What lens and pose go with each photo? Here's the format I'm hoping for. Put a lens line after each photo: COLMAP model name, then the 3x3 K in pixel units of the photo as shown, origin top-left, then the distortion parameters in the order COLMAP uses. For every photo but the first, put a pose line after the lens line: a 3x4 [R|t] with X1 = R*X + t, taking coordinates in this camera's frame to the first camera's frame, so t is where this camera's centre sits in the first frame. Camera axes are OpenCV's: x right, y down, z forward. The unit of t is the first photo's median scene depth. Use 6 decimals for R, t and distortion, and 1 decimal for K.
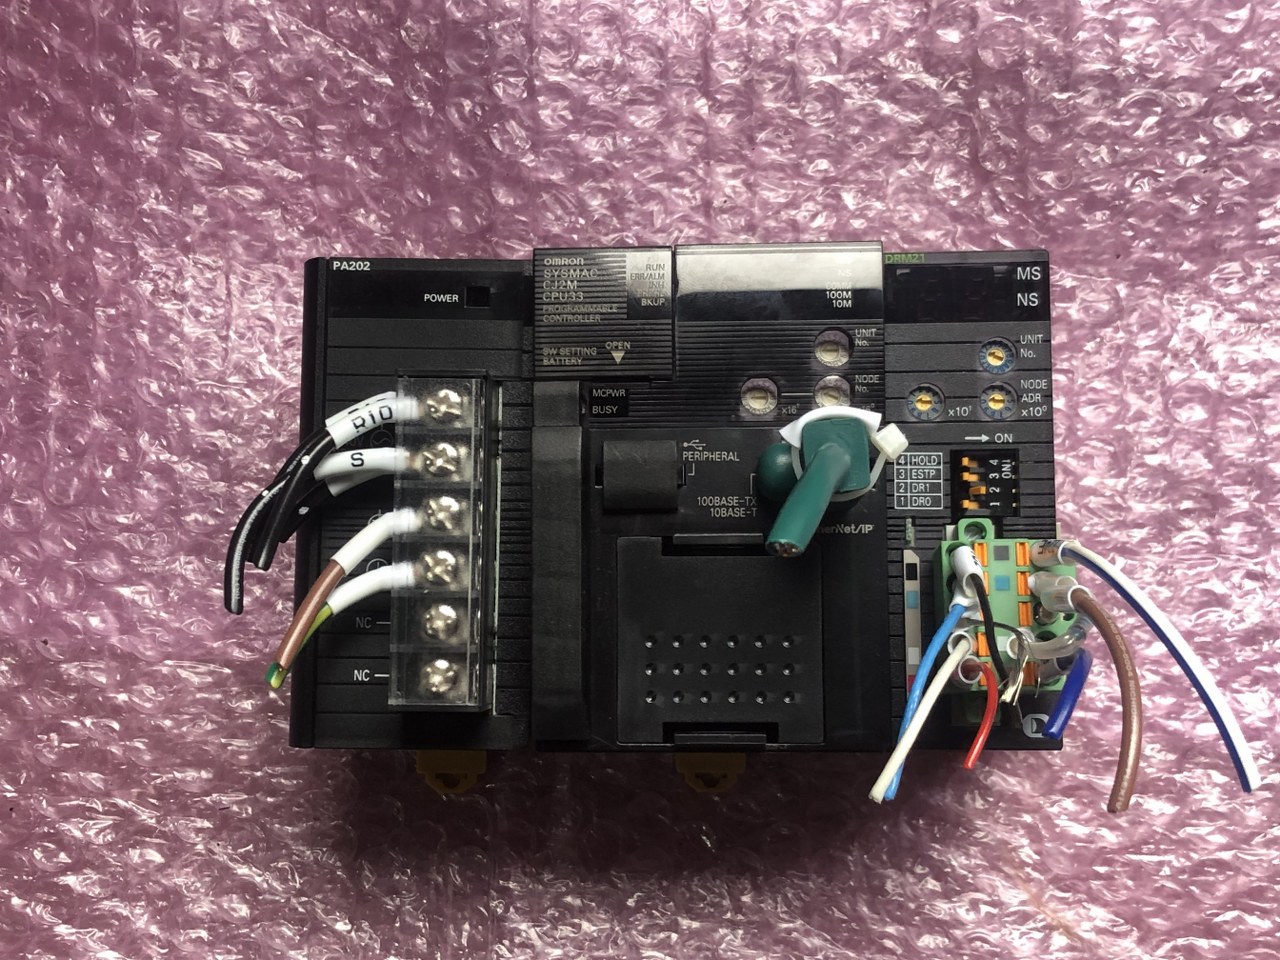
lens RADIAL K [[1678.3, 0, 640.0], [0, 1678.3, 480.0], [0, 0, 1]] dist [0.217969, -1.277037]
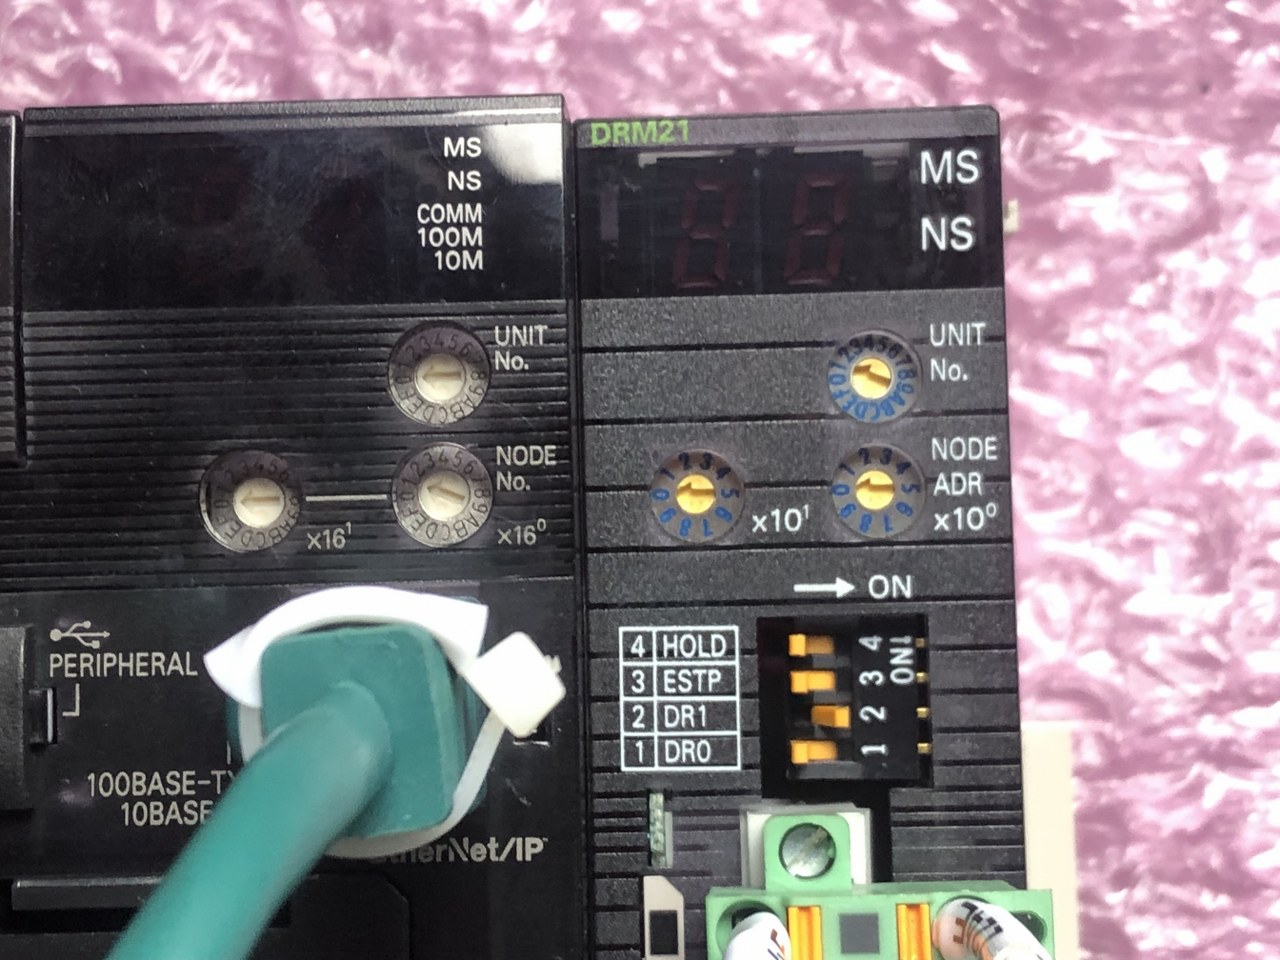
lens RADIAL K [[2591.7, 0, 640.0], [0, 2591.7, 480.0], [0, 0, 1]] dist [0.470185, -4.015679]
pose [[0.999265, -0.020650, 0.032300, 0.136774], [0.019251, 0.998888, 0.043039, -0.076874], [-0.033152, -0.042385, 0.998551, 0.392045]]
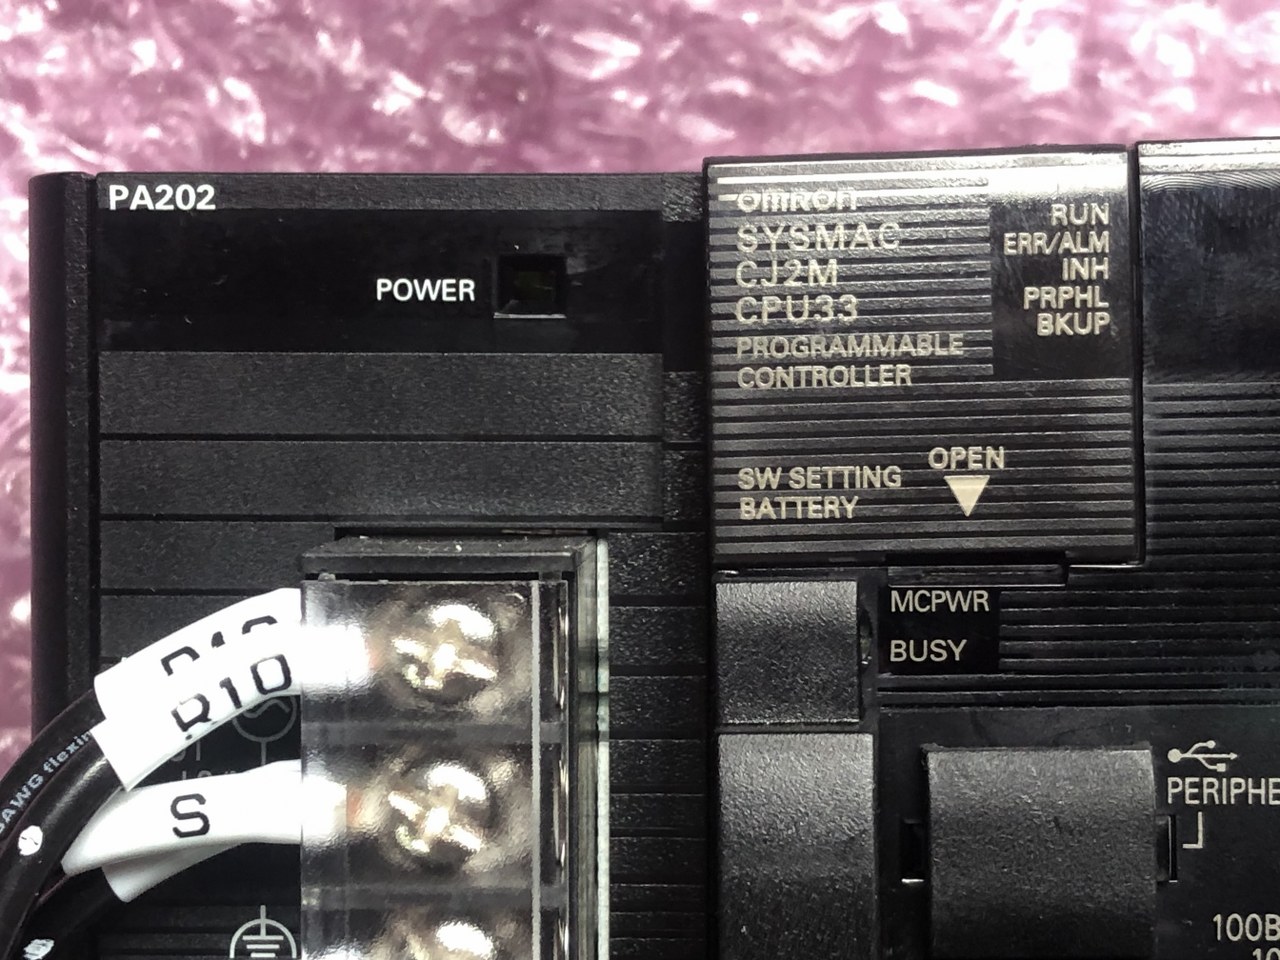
lens RADIAL K [[2591.7, 0, 640.0], [0, 2591.7, 480.0], [0, 0, 1]] dist [0.470185, -4.015679]
pose [[0.999701, -0.012658, -0.020920, -0.064748], [0.014915, 0.993650, 0.111526, -0.130250], [0.019376, -0.111805, 0.993541, 0.477255]]
